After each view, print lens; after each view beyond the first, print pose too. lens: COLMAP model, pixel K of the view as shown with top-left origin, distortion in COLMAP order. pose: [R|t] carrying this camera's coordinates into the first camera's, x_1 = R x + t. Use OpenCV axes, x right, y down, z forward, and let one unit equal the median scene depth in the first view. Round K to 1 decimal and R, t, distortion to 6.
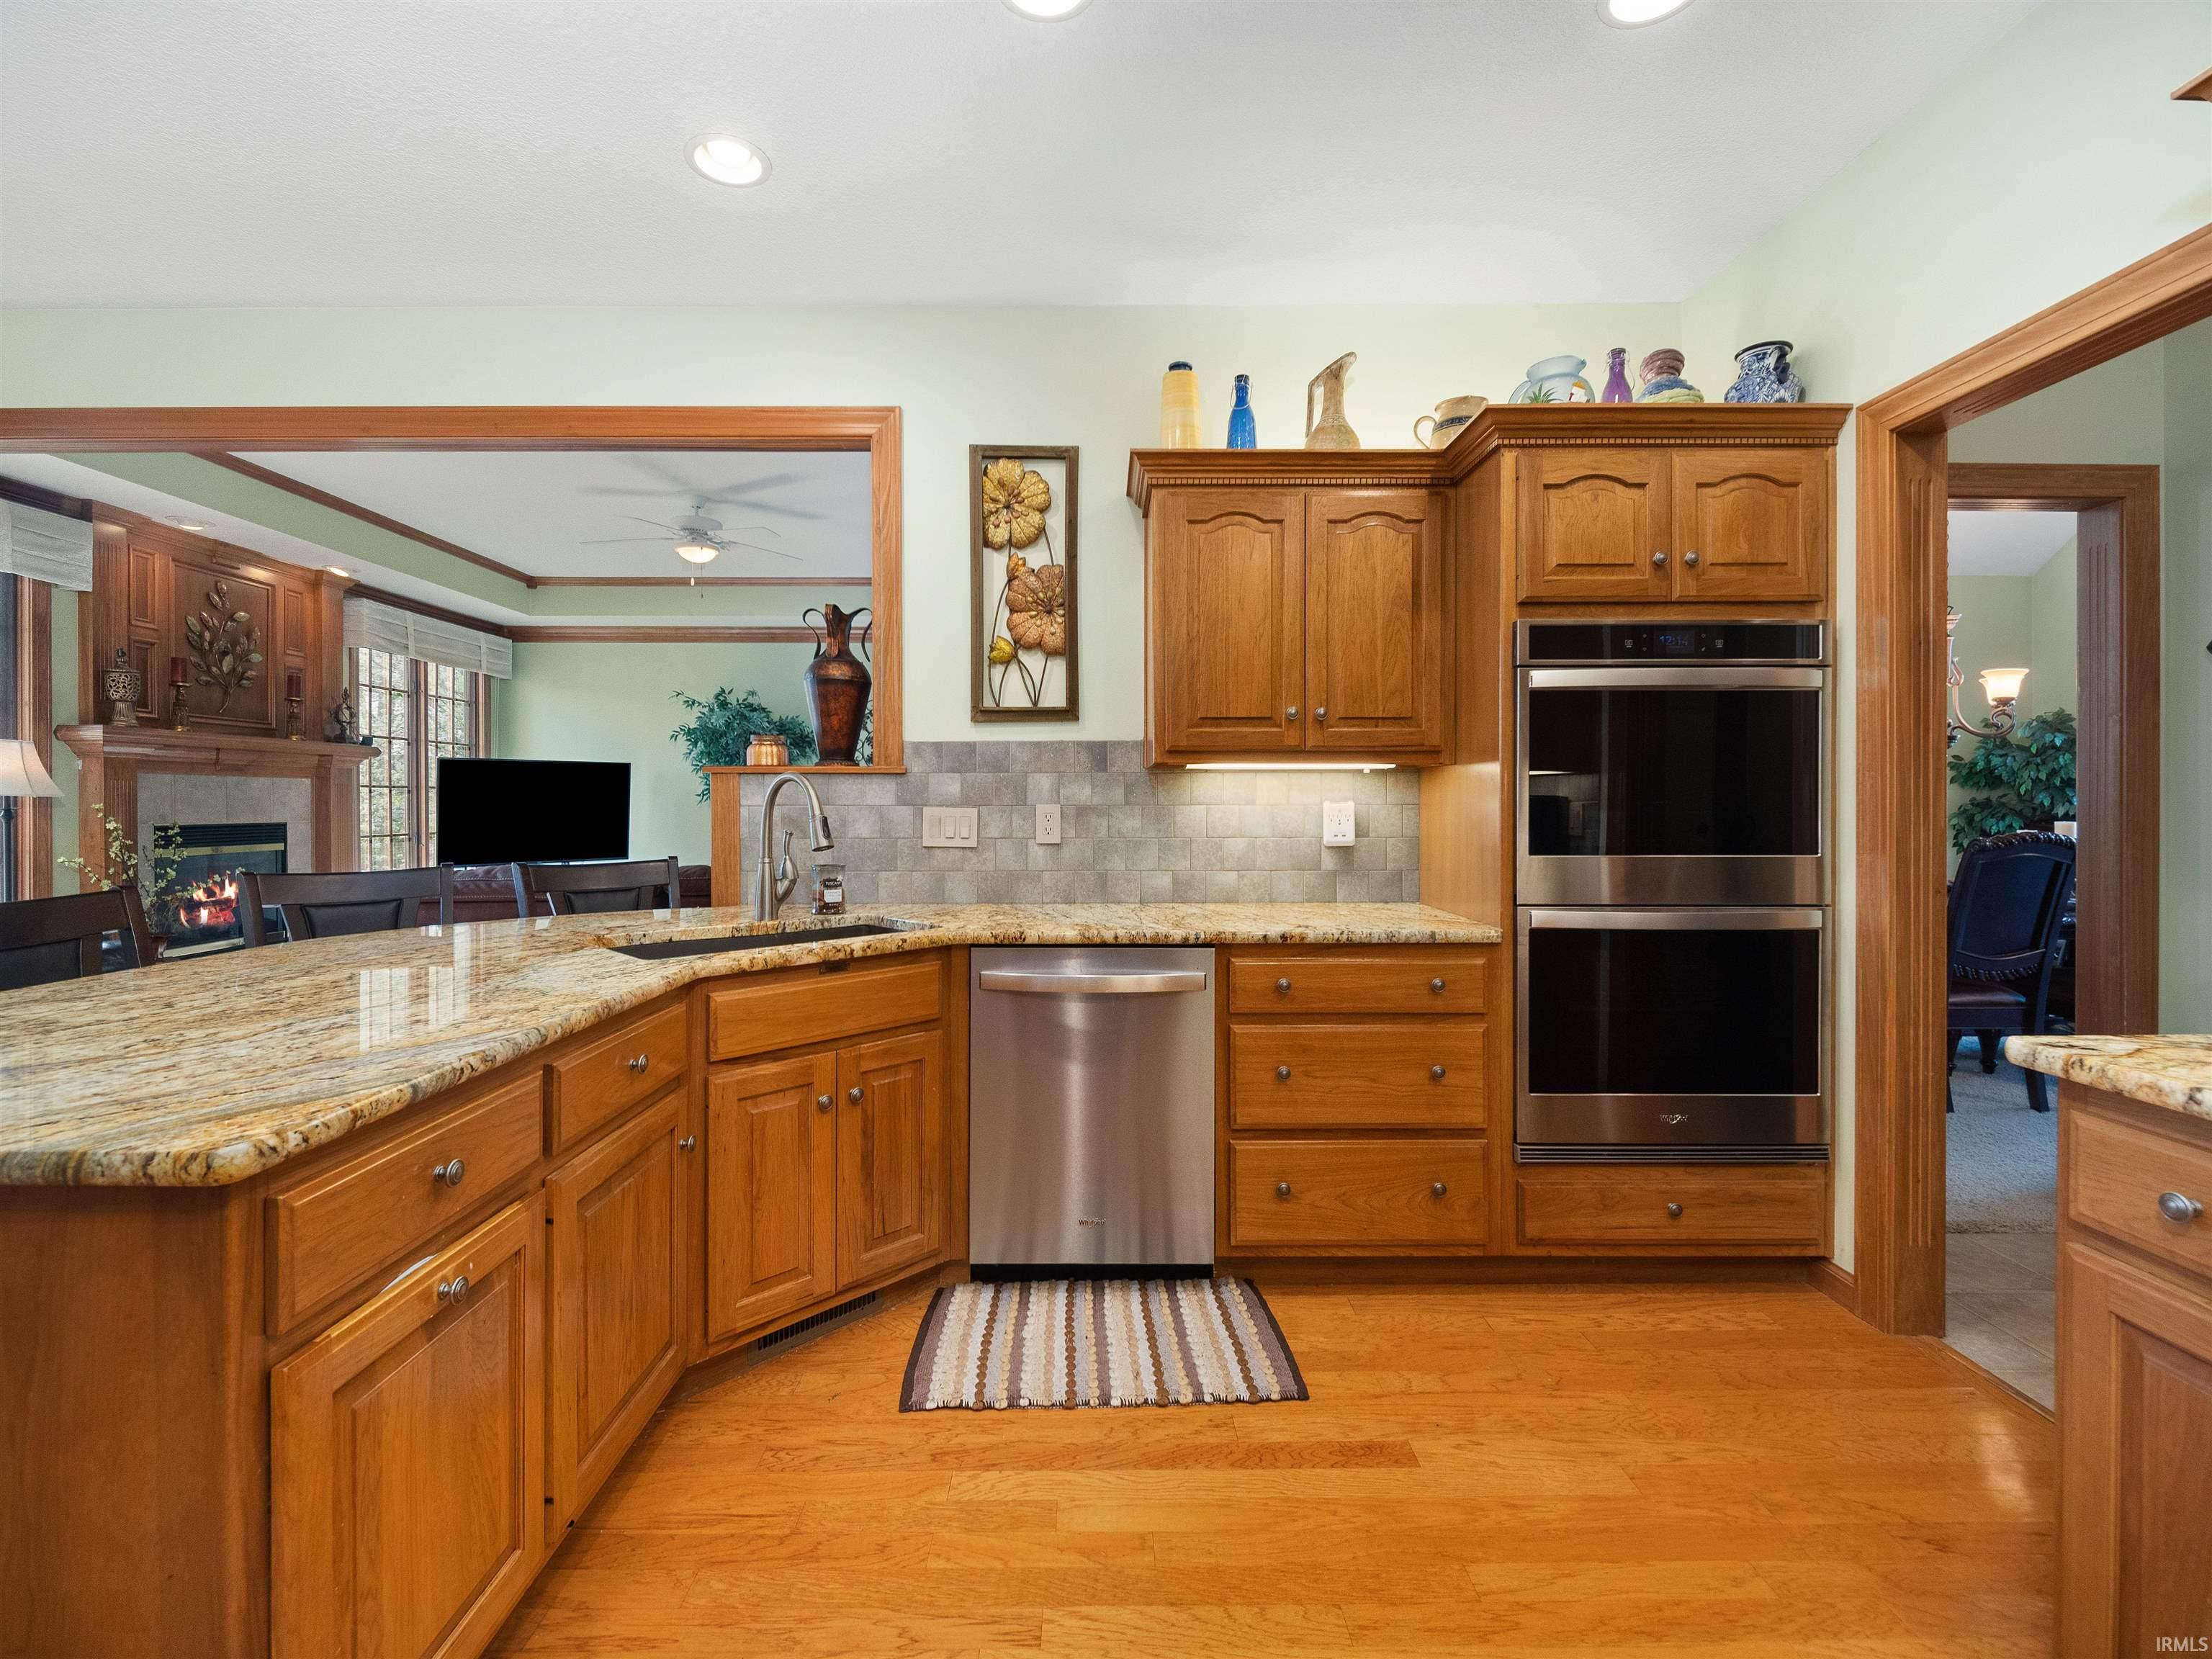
lens RADIAL K [[986.1, 0, 1093.3], [0, 986.1, 806.8], [0, 0, 1]] dist [0.013270, -0.008429]
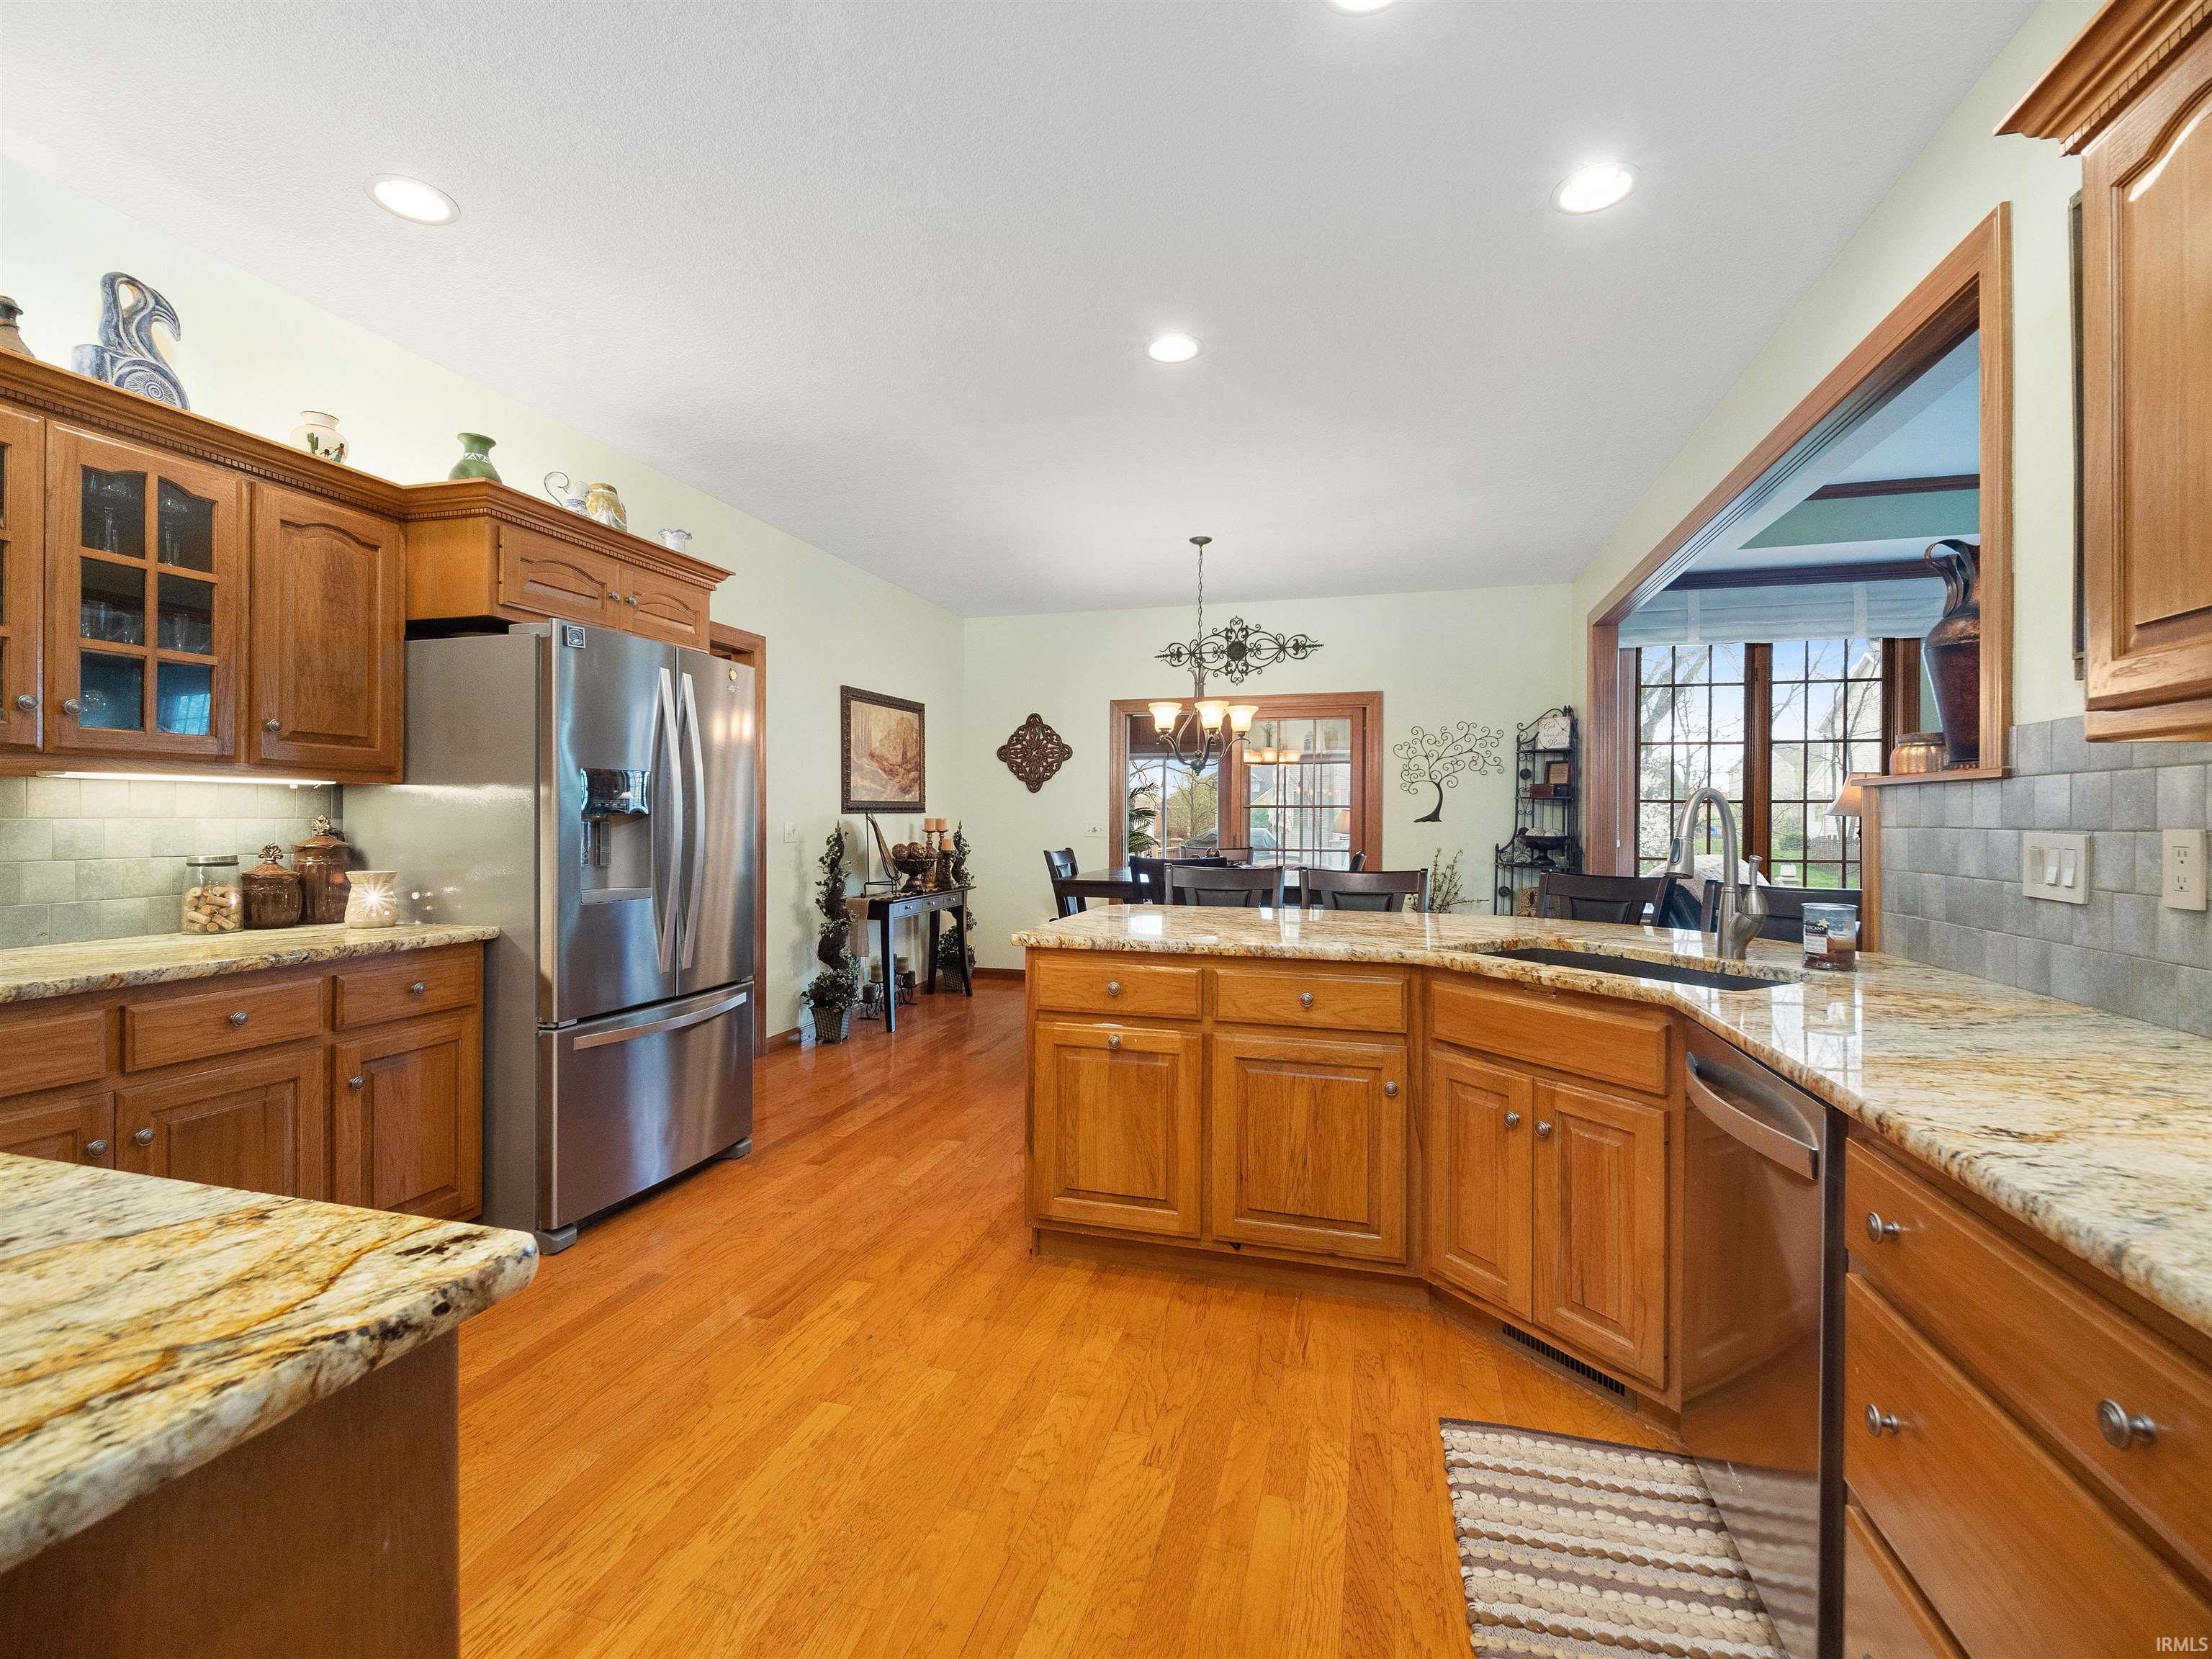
lens RADIAL K [[986.1, 0, 1089.0], [0, 986.1, 821.3], [0, 0, 1]] dist [0.013270, -0.008429]
pose [[-0.282533, 0.001265, -0.959257, 0.355424], [-0.007682, 0.999964, 0.003581, -0.002413], [0.959227, 0.008381, -0.282513, 0.376684]]
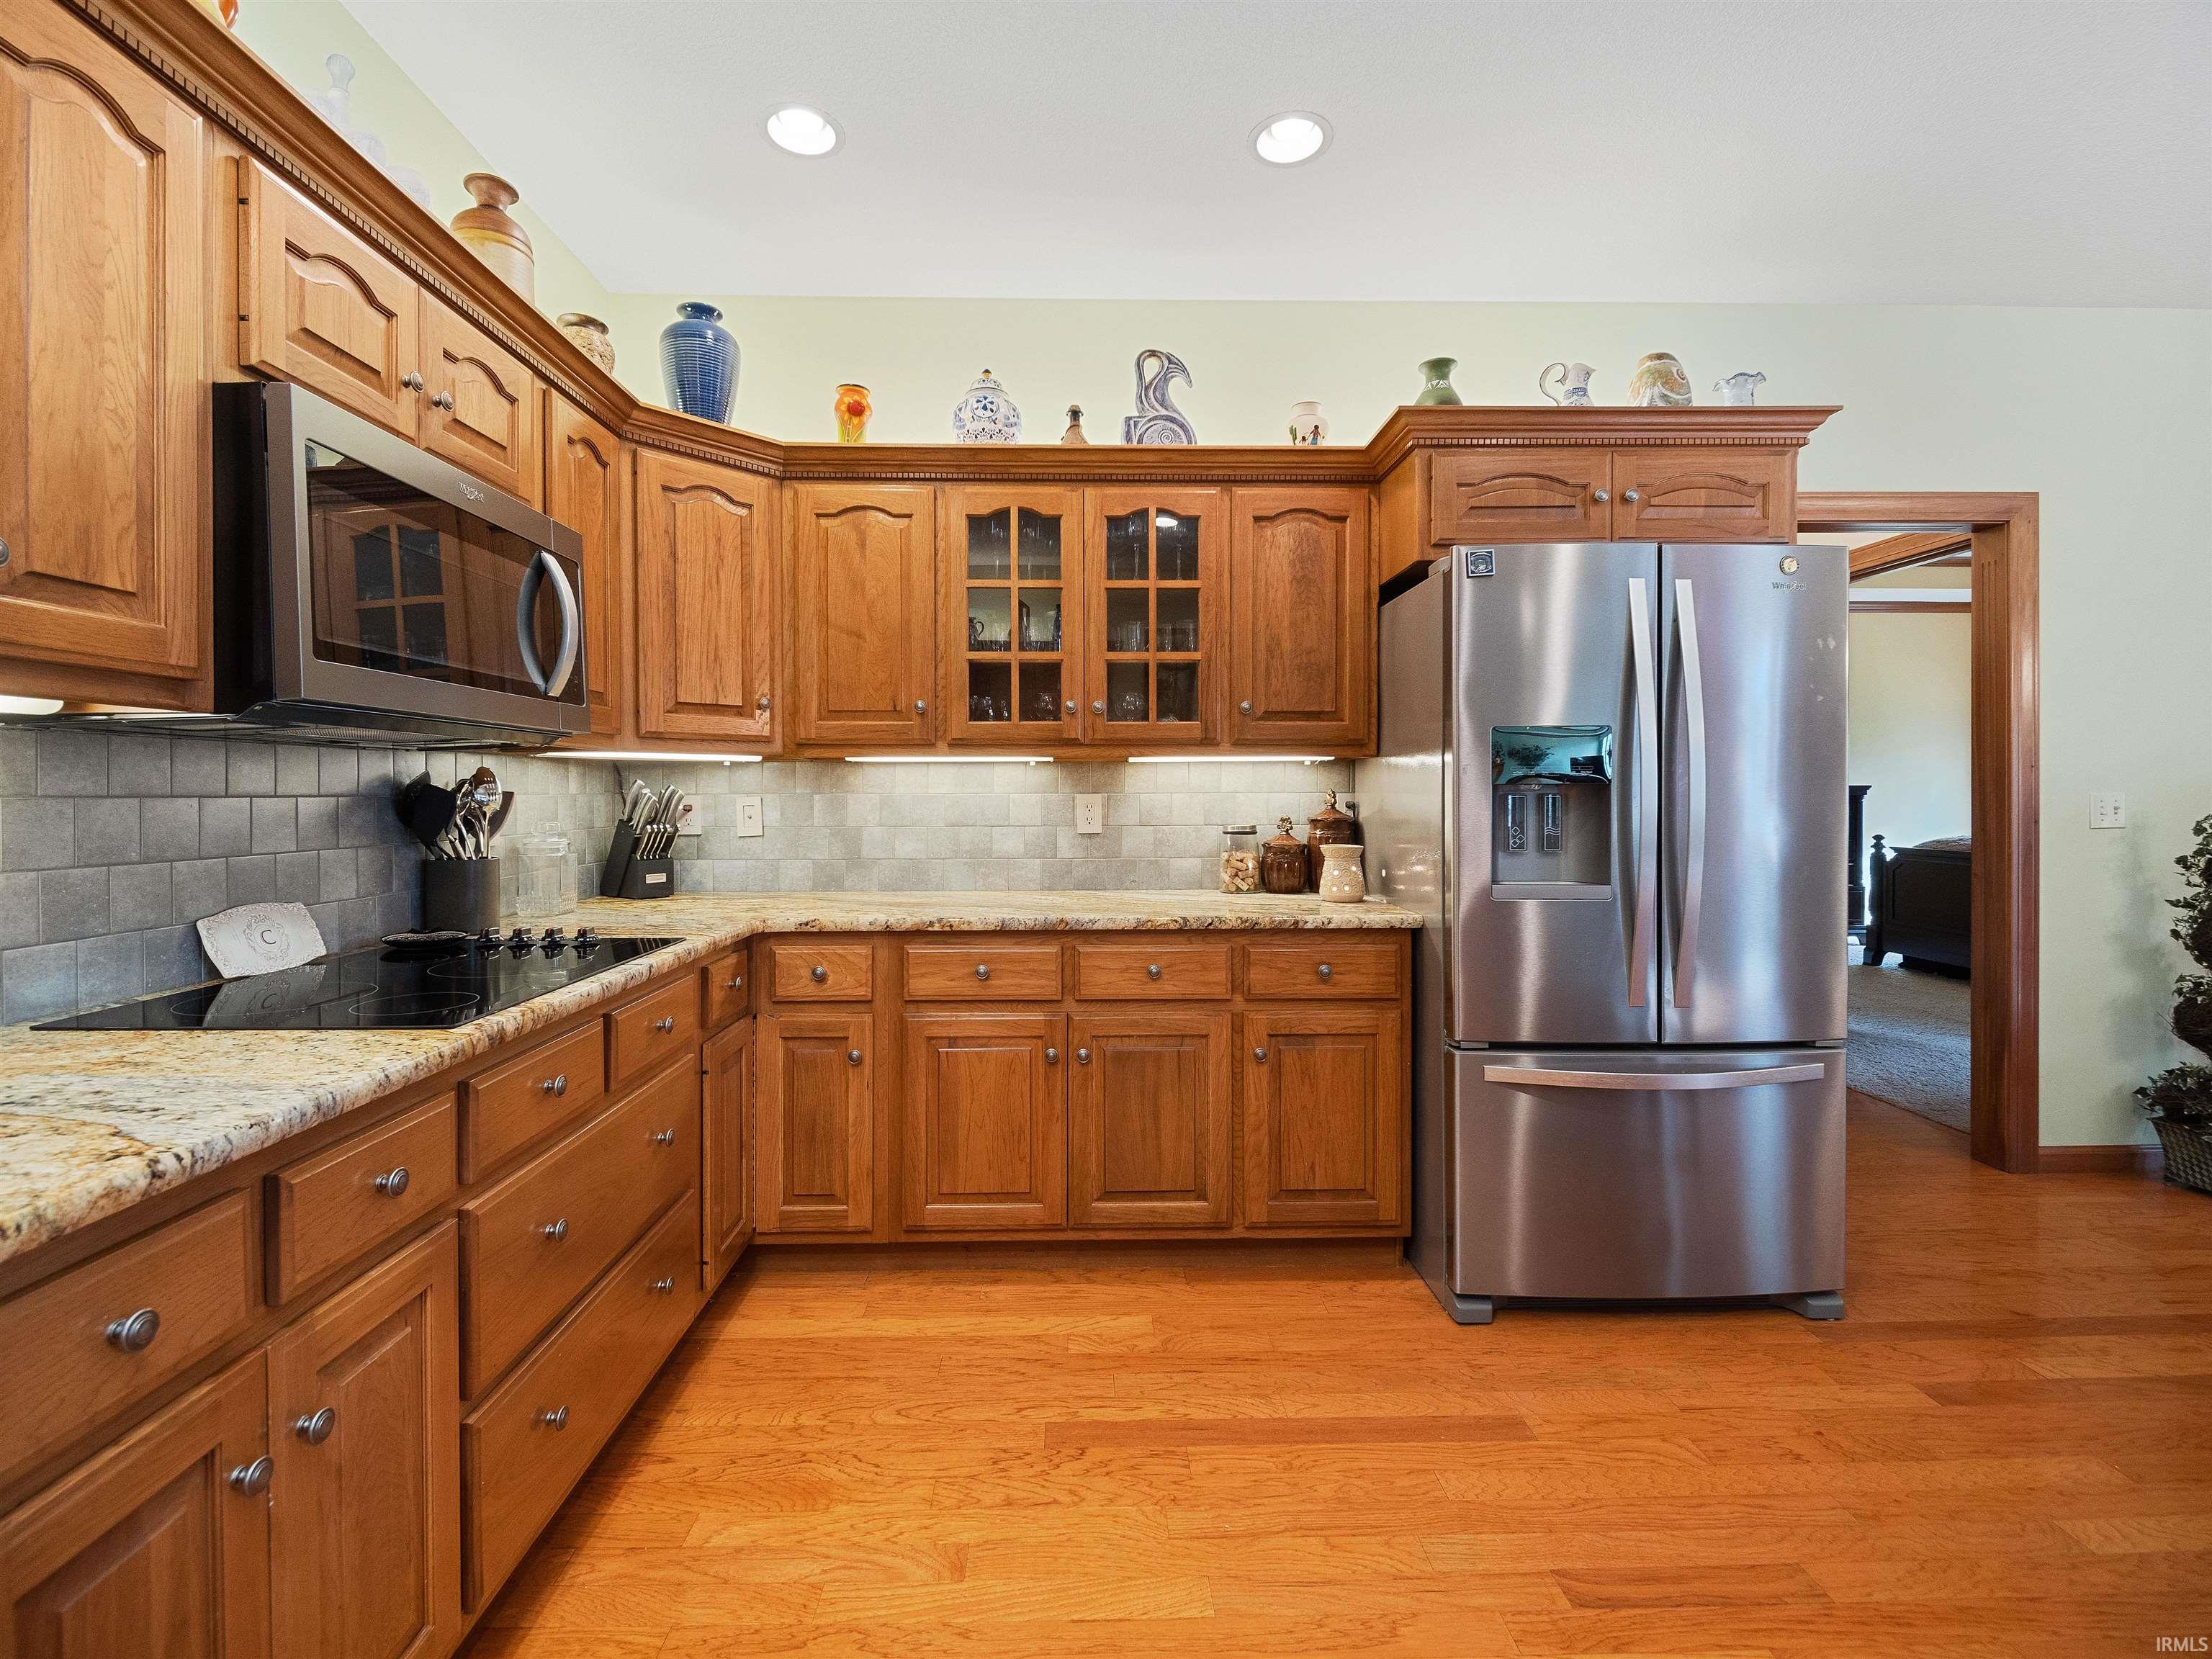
lens RADIAL K [[986.1, 0, 1103.5], [0, 986.1, 802.2], [0, 0, 1]] dist [0.013270, -0.008429]
pose [[-0.999704, 0.004324, -0.023951, 0.078949], [0.003986, 0.999892, 0.014157, -0.001754], [0.024010, 0.014057, -0.999613, 0.381849]]
